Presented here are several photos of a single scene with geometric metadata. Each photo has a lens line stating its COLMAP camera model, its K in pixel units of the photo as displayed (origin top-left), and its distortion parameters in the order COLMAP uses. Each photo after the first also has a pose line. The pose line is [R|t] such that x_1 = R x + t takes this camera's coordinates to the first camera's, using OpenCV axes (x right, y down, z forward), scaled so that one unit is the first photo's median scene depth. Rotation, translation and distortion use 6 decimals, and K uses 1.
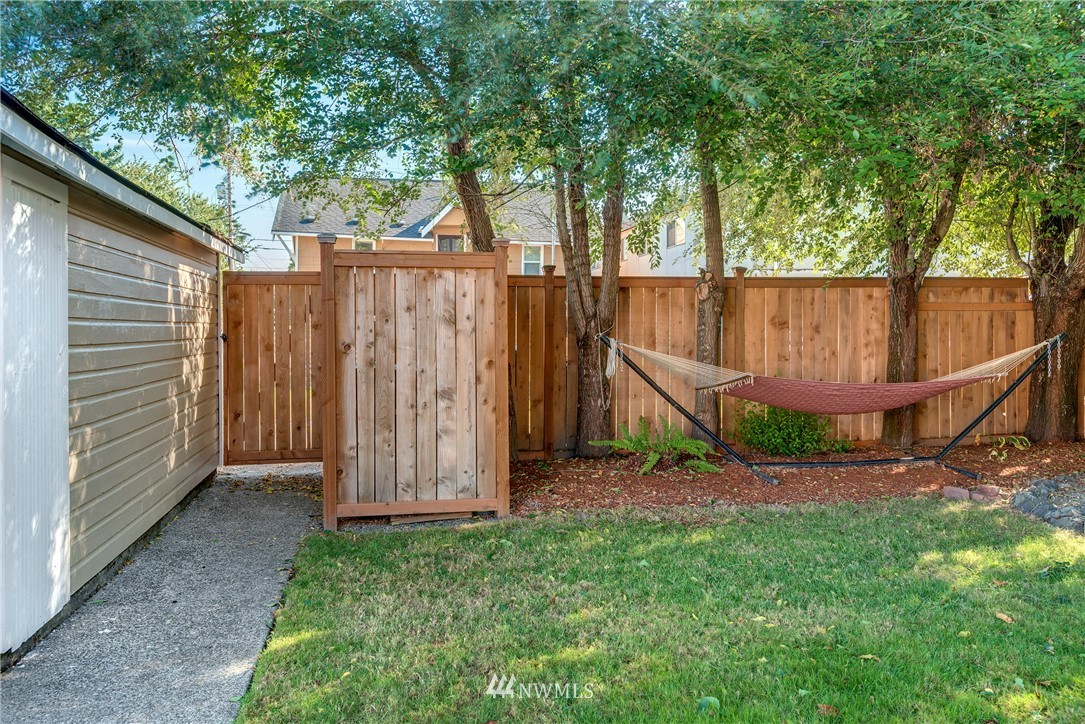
lens RADIAL K [[901.6, 0, 542.7], [0, 901.6, 358.5], [0, 0, 1]] dist [-0.005729, -0.003293]
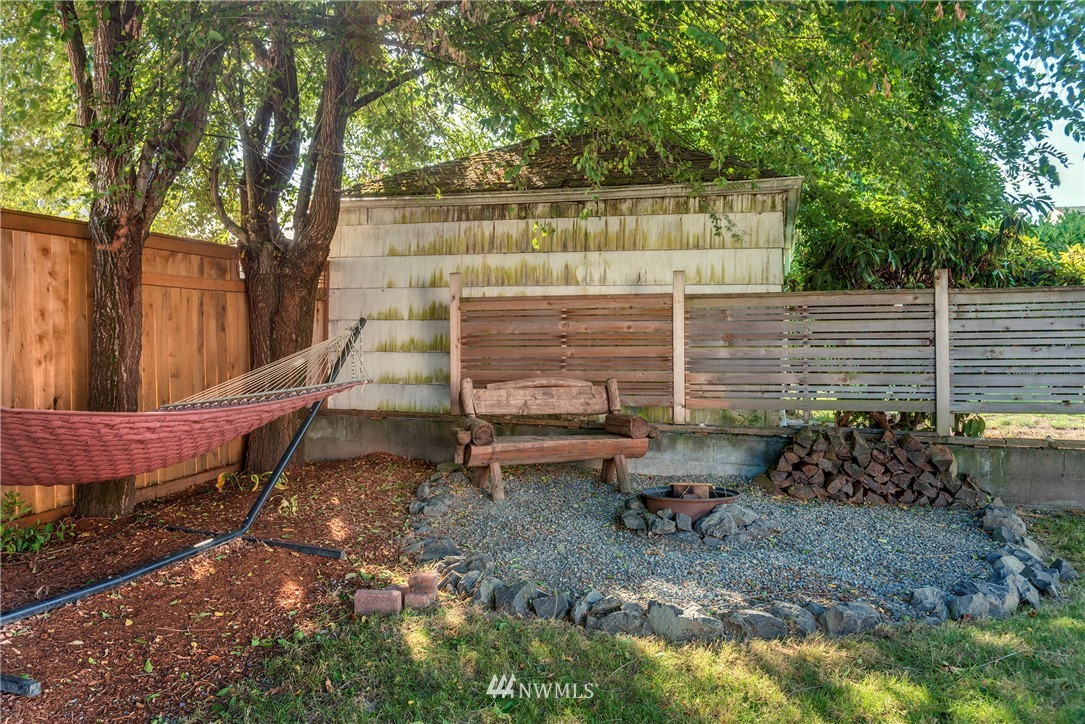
lens RADIAL K [[901.6, 0, 542.0], [0, 901.6, 360.0], [0, 0, 1]] dist [-0.005729, -0.003293]
pose [[0.492933, -0.017752, 0.869886, 0.031813], [0.024323, 0.999682, 0.006617, 0.001999], [-0.869727, 0.017896, 0.493208, 0.458528]]
